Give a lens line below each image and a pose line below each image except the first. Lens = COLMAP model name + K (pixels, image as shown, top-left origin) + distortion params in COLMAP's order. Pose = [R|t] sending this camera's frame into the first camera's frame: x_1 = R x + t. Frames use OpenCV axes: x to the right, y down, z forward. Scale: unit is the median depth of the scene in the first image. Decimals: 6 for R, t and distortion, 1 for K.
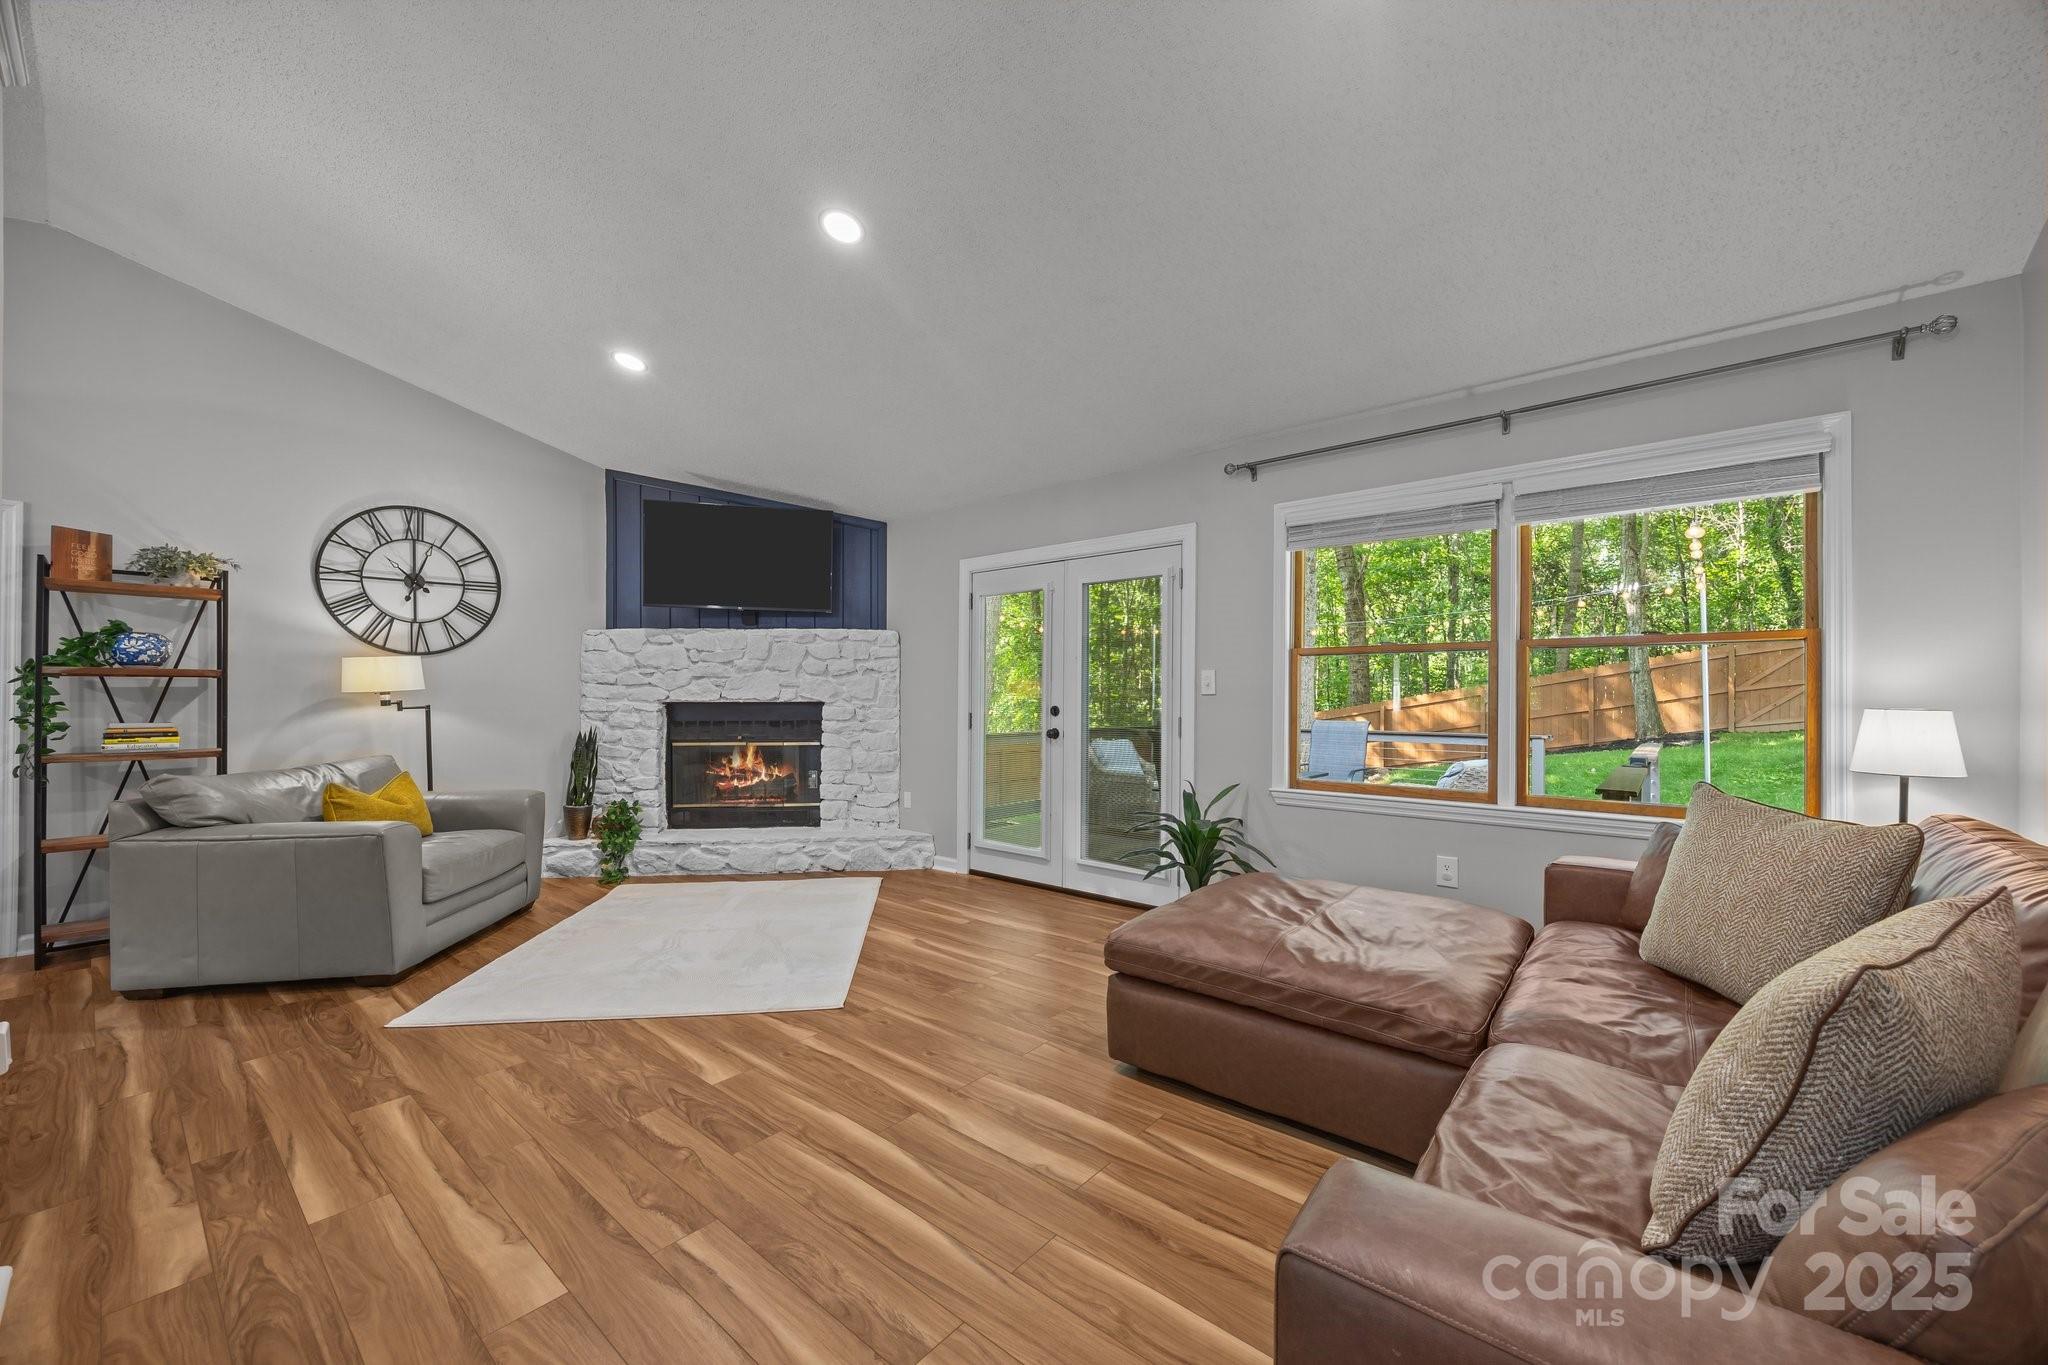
lens RADIAL K [[787.1, 0, 1025.6], [0, 787.1, 695.6], [0, 0, 1]] dist [0.000010, 0.000114]
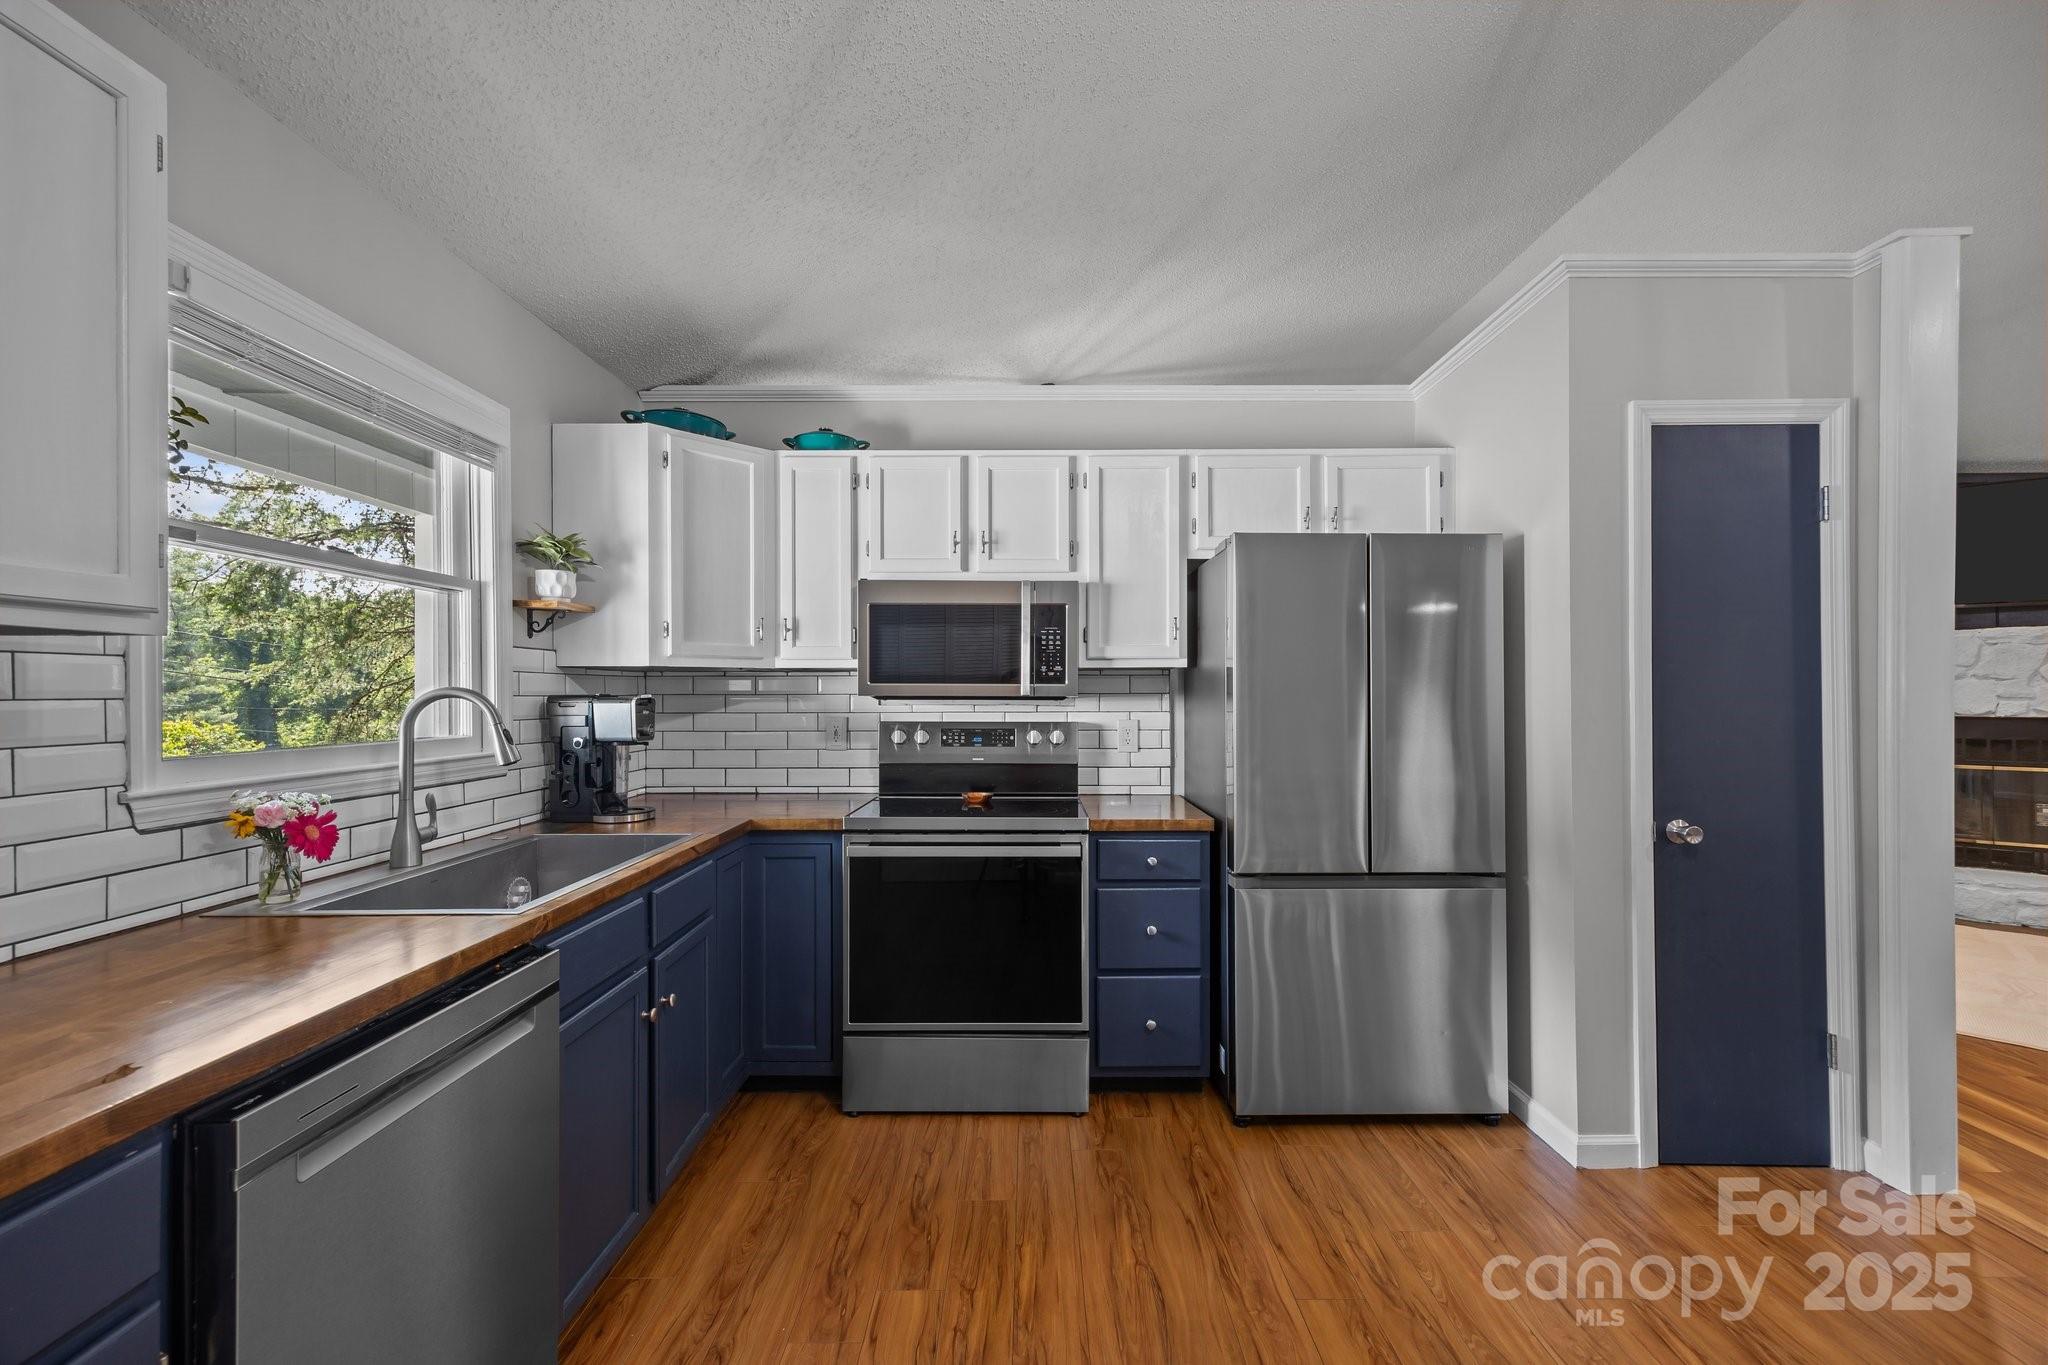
lens RADIAL K [[833.1, 0, 1030.0], [0, 833.1, 693.1], [0, 0, 1]] dist [0.017545, -0.003147]
pose [[0.650487, -0.002288, -0.759514, -0.394677], [0.004378, 0.999990, 0.000737, -0.029227], [0.759505, -0.003805, 0.650490, -0.455032]]
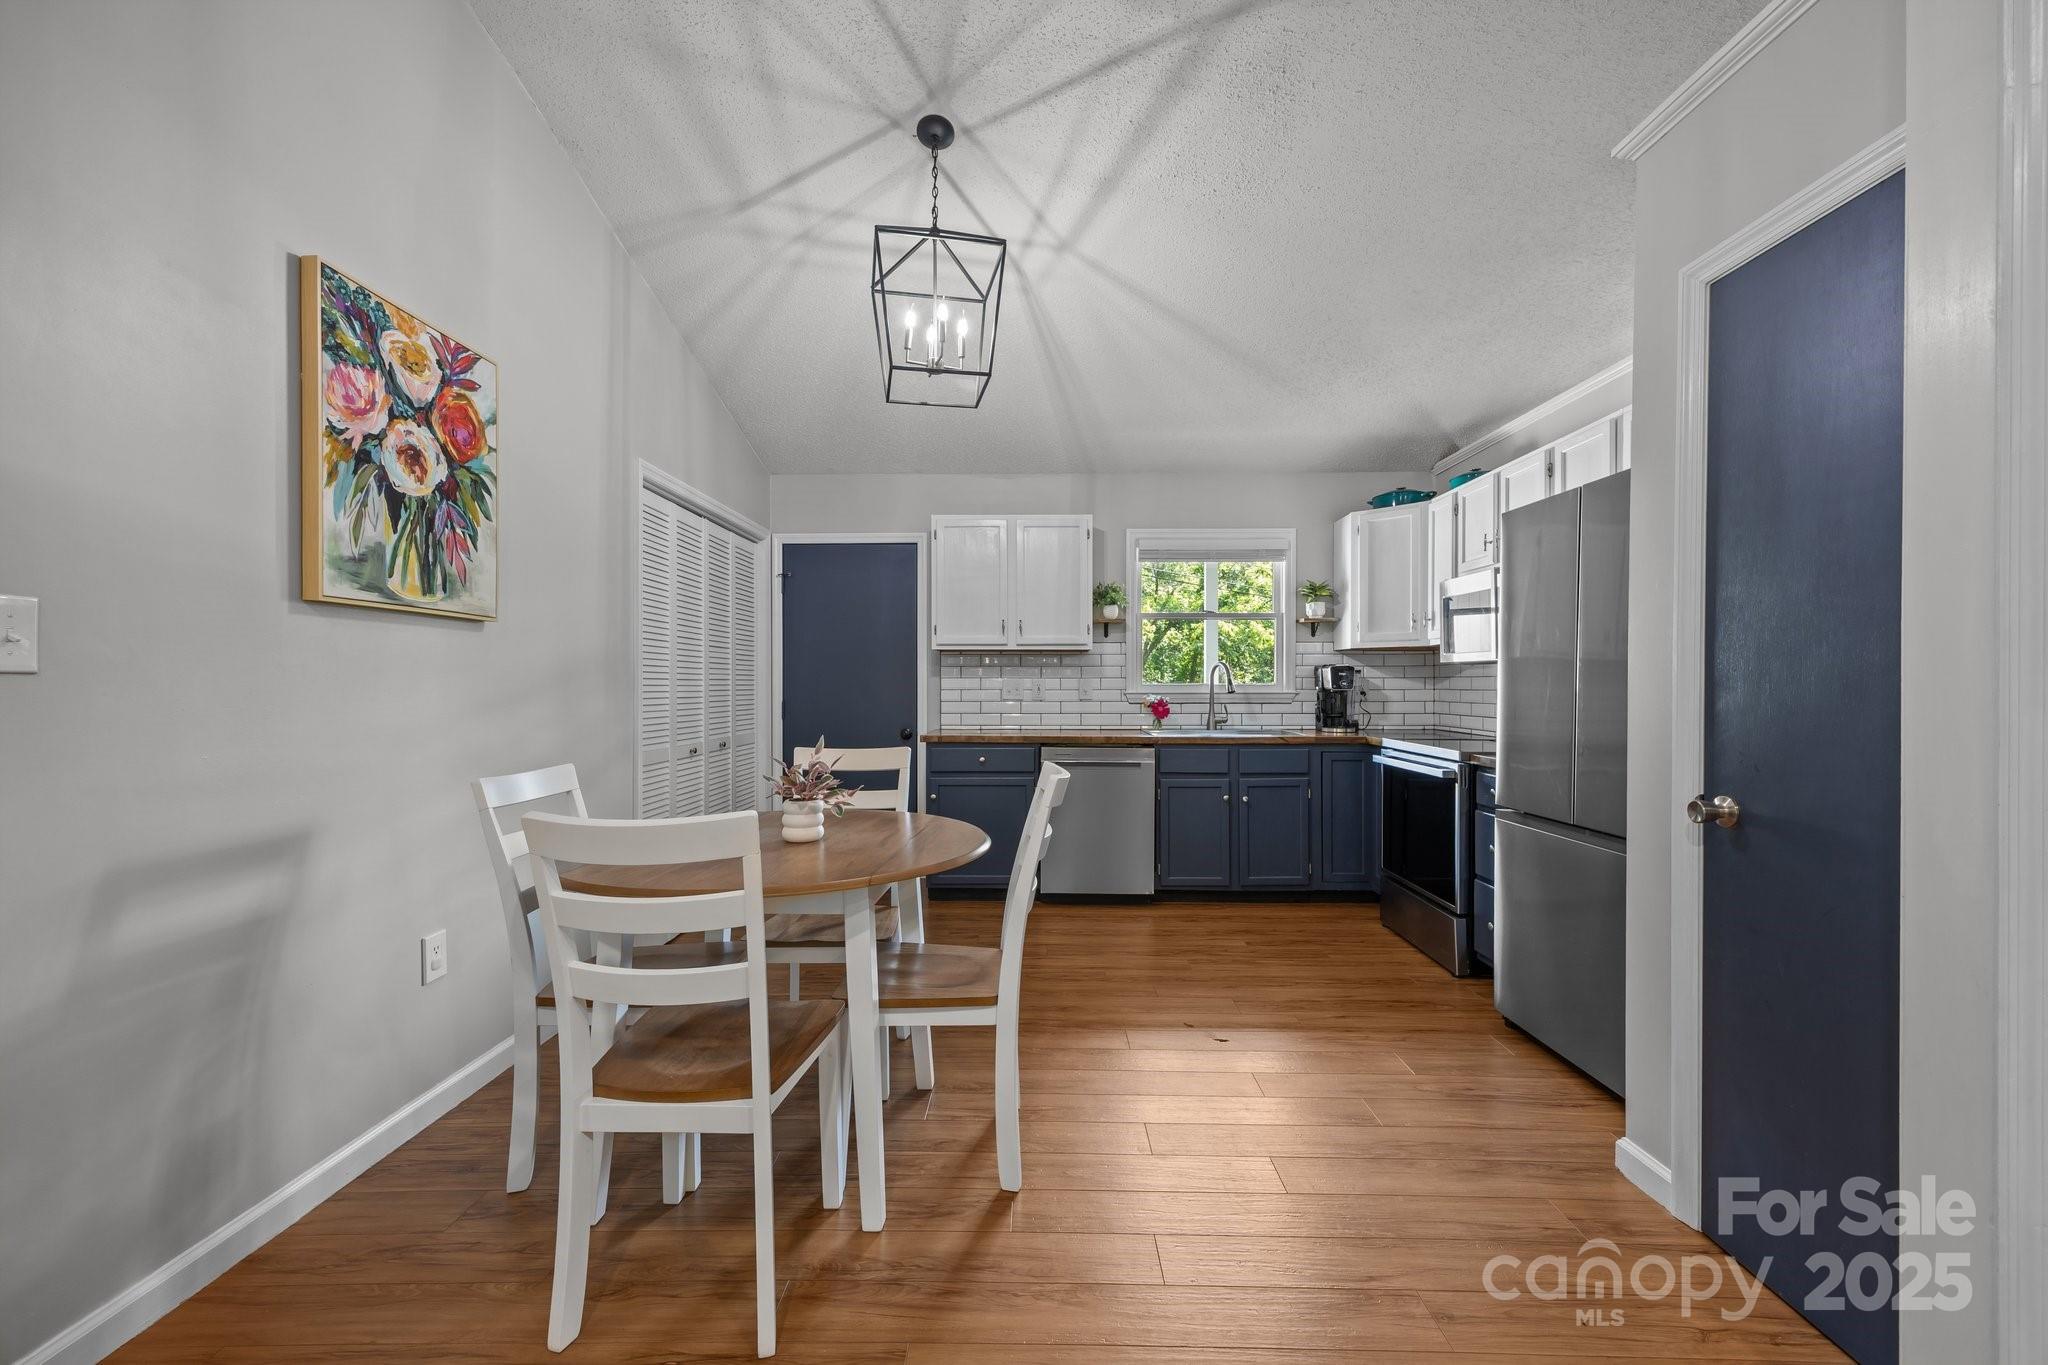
lens RADIAL K [[833.1, 0, 1032.3], [0, 833.1, 687.5], [0, 0, 1]] dist [0.017545, -0.003147]
pose [[-0.768555, 0.000986, -0.639783, -0.008647], [0.000397, 0.999999, 0.001064, 0.001041], [0.639784, 0.000564, -0.768555, 0.327483]]
